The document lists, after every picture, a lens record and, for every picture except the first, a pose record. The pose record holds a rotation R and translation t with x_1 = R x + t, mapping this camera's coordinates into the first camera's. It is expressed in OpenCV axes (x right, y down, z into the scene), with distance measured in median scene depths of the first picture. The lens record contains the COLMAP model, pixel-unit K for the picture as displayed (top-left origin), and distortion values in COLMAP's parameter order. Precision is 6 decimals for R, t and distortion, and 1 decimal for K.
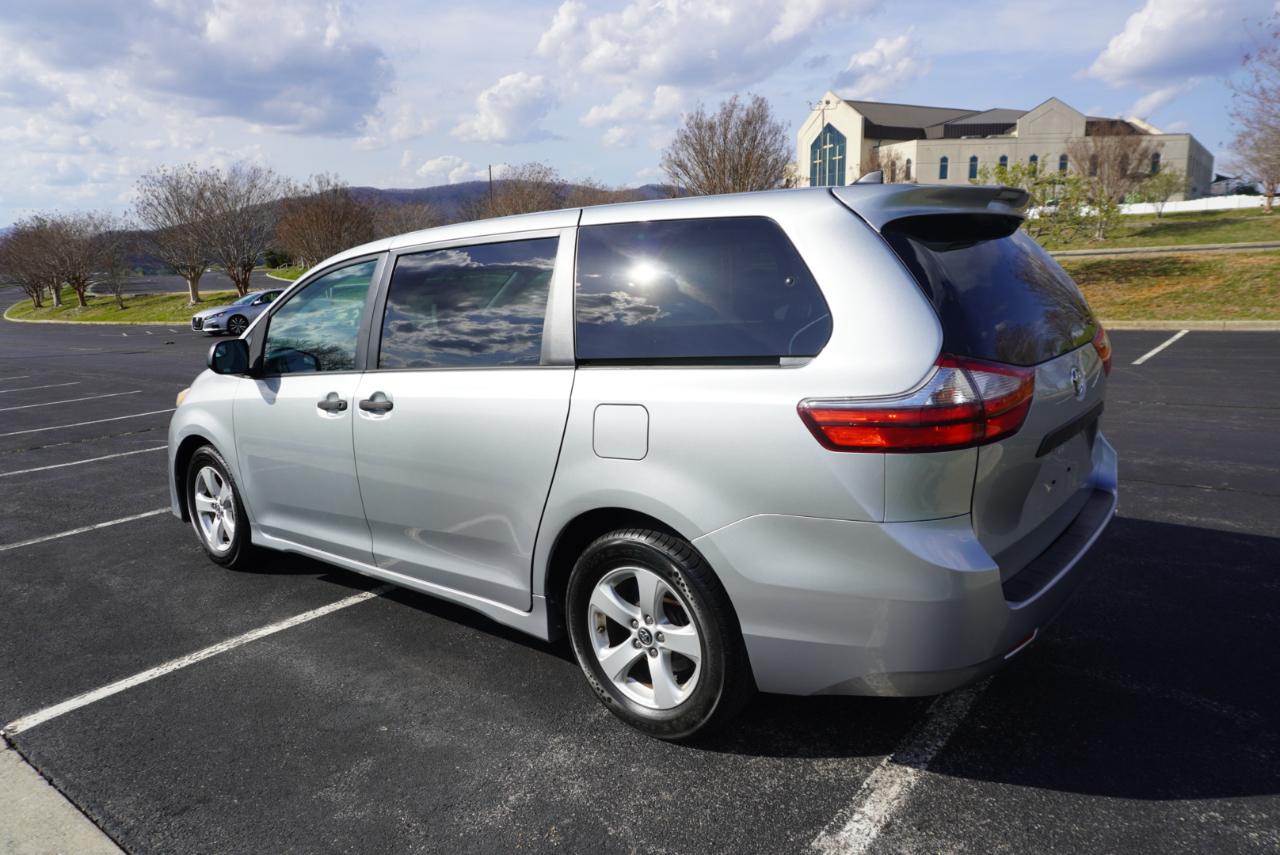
lens RADIAL K [[854.6, 0, 640.4], [0, 854.6, 425.6], [0, 0, 1]] dist [-0.040630, 0.029041]
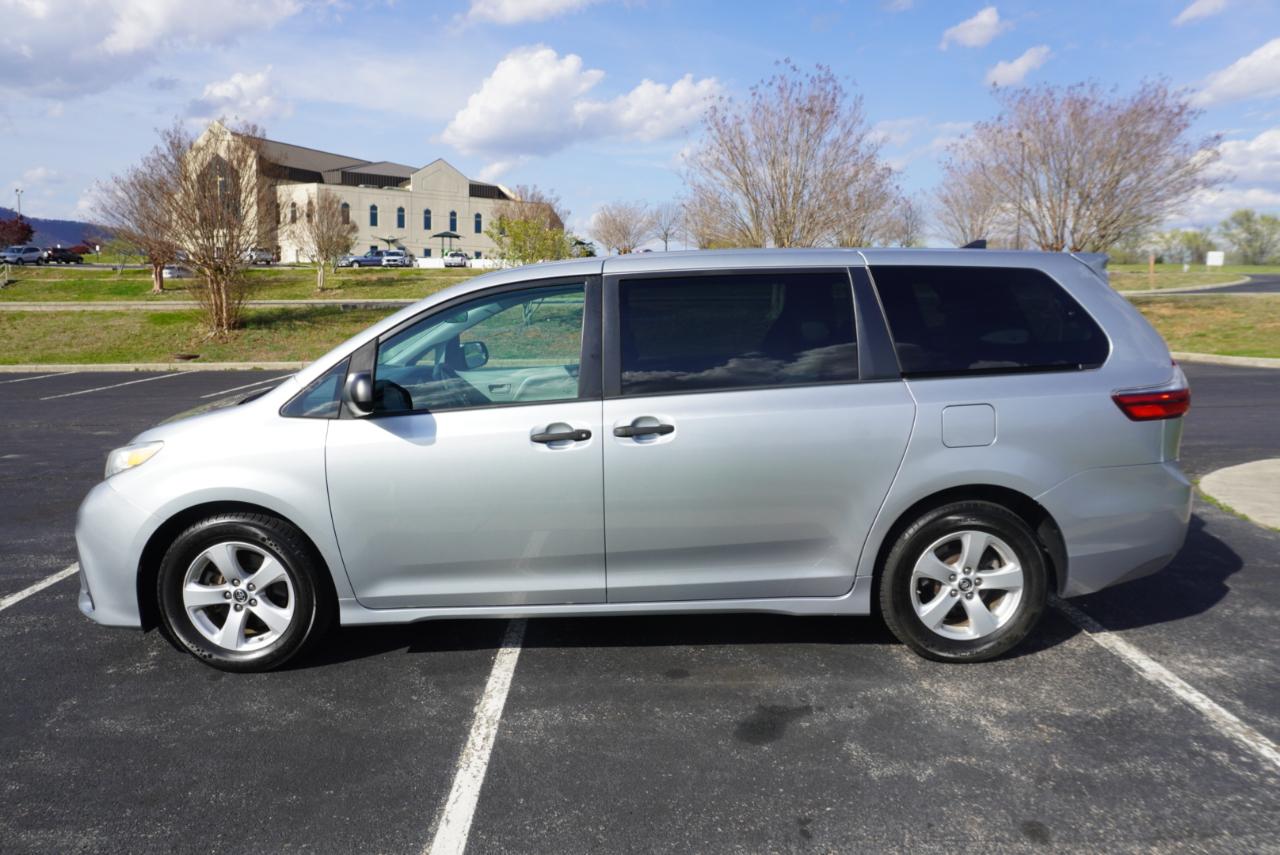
lens RADIAL K [[854.6, 0, 646.2], [0, 854.6, 434.5], [0, 0, 1]] dist [-0.040630, 0.029041]
pose [[0.768688, -0.066012, 0.636209, -1.012053], [0.091749, 0.995754, -0.007535, -0.012124], [-0.633010, 0.064164, 0.771480, 0.258984]]
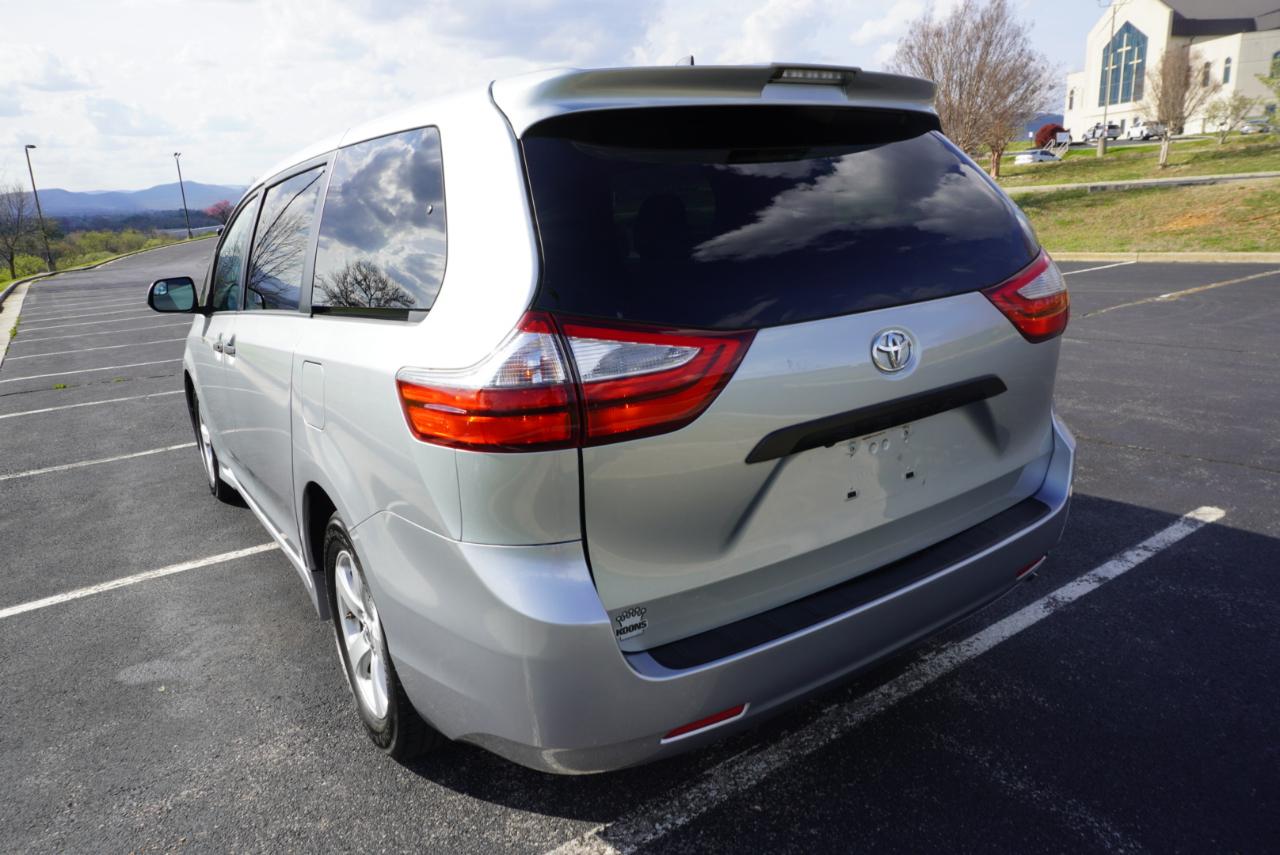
lens RADIAL K [[854.6, 0, 636.6], [0, 854.6, 425.4], [0, 0, 1]] dist [-0.040630, 0.029041]
pose [[0.956851, 0.054640, -0.285395, 0.432781], [-0.032153, 0.996039, 0.082895, -0.035810], [0.288794, -0.070142, 0.954818, 0.236889]]
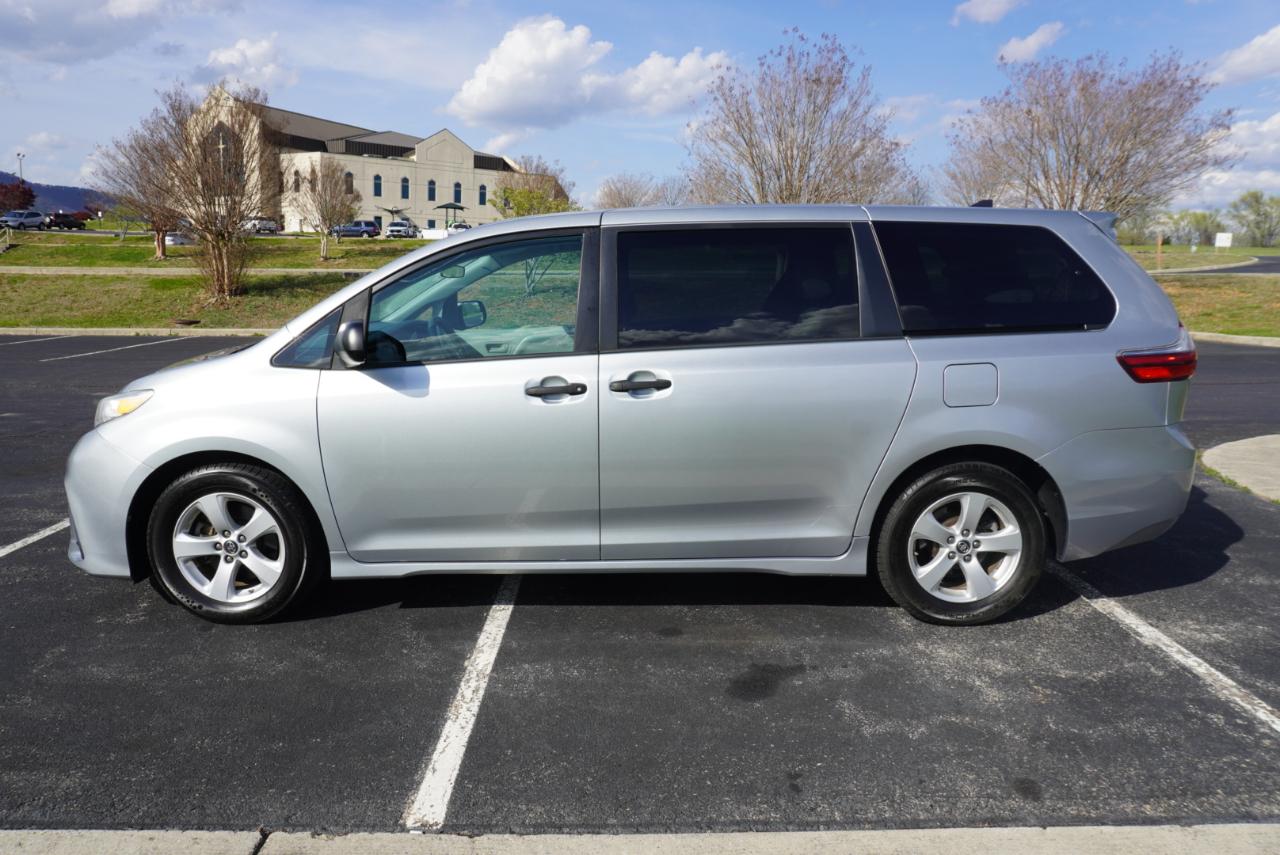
lens RADIAL K [[854.6, 0, 647.6], [0, 854.6, 428.8], [0, 0, 1]] dist [-0.040630, 0.029041]
pose [[0.770411, -0.068306, 0.633878, -0.998421], [0.076947, 0.996938, 0.013908, 0.014372], [-0.632887, 0.038060, 0.773308, 0.266595]]
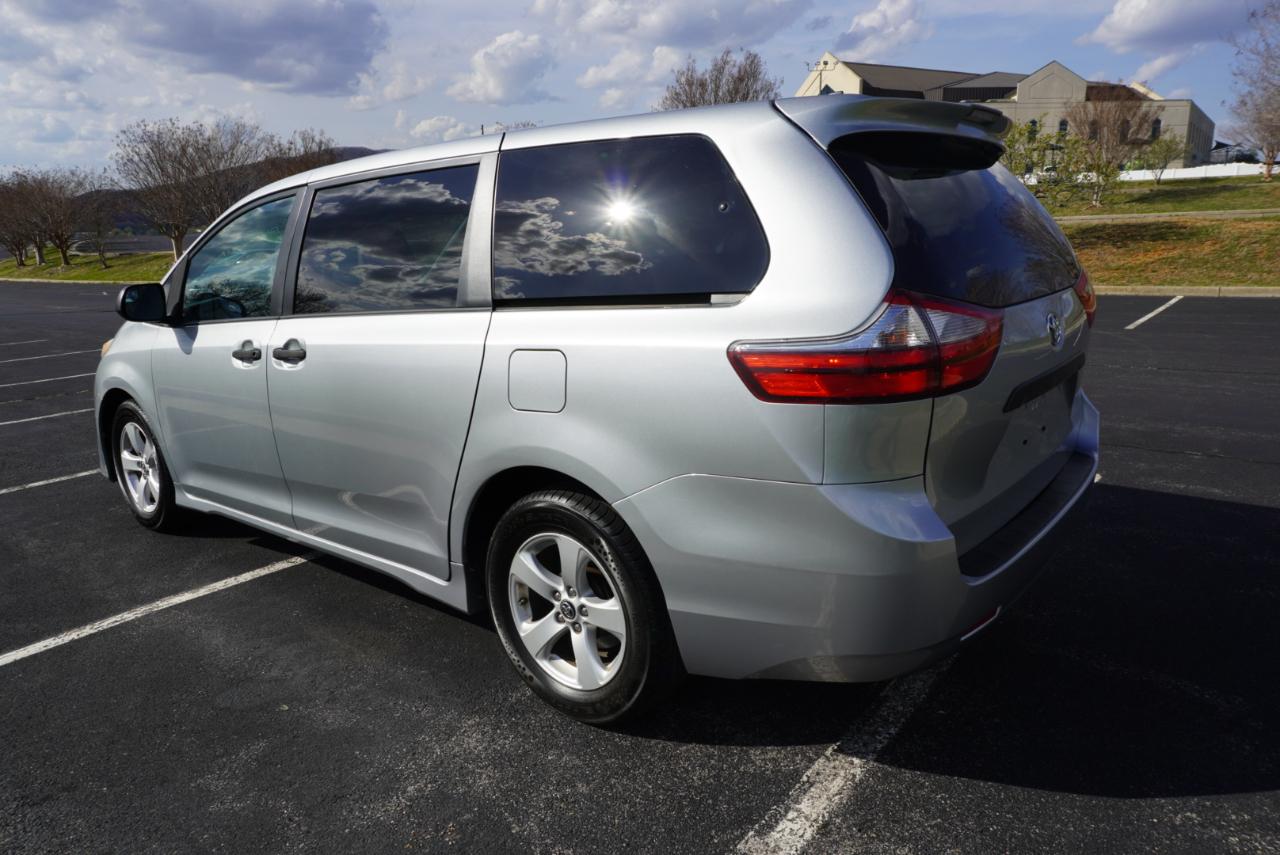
lens RADIAL K [[854.6, 0, 640.2], [0, 854.6, 426.0], [0, 0, 1]] dist [-0.040630, 0.029041]
pose [[0.999939, 0.008342, 0.007293, 0.063781], [-0.008632, 0.999132, 0.040743, 0.013968], [-0.006947, -0.040803, 0.999143, 0.094088]]
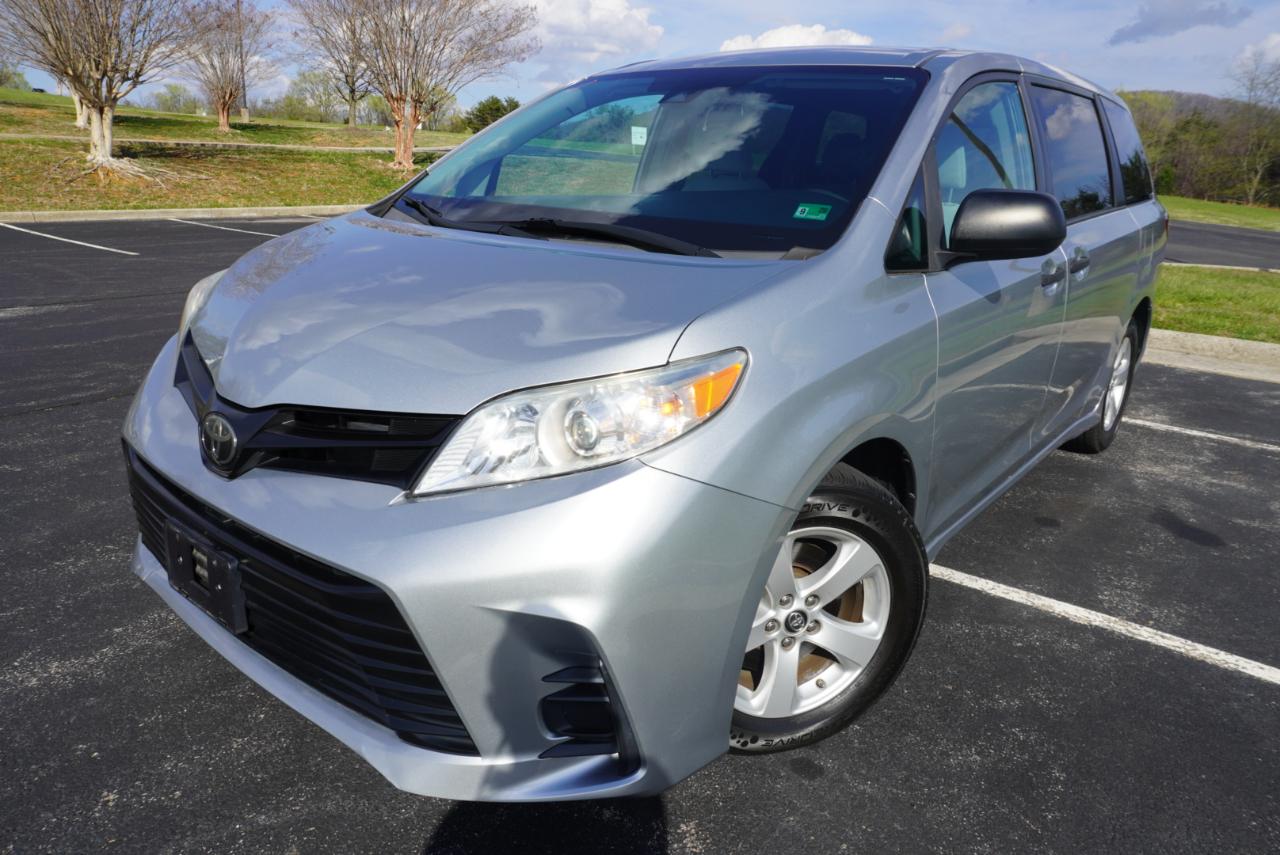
lens RADIAL K [[854.6, 0, 639.4], [0, 854.6, 422.6], [0, 0, 1]] dist [-0.040630, 0.029041]
pose [[-0.039751, -0.245787, 0.968508, -1.271303], [0.141553, 0.958114, 0.248959, -0.160093], [-0.989132, 0.146991, -0.003294, 1.589095]]
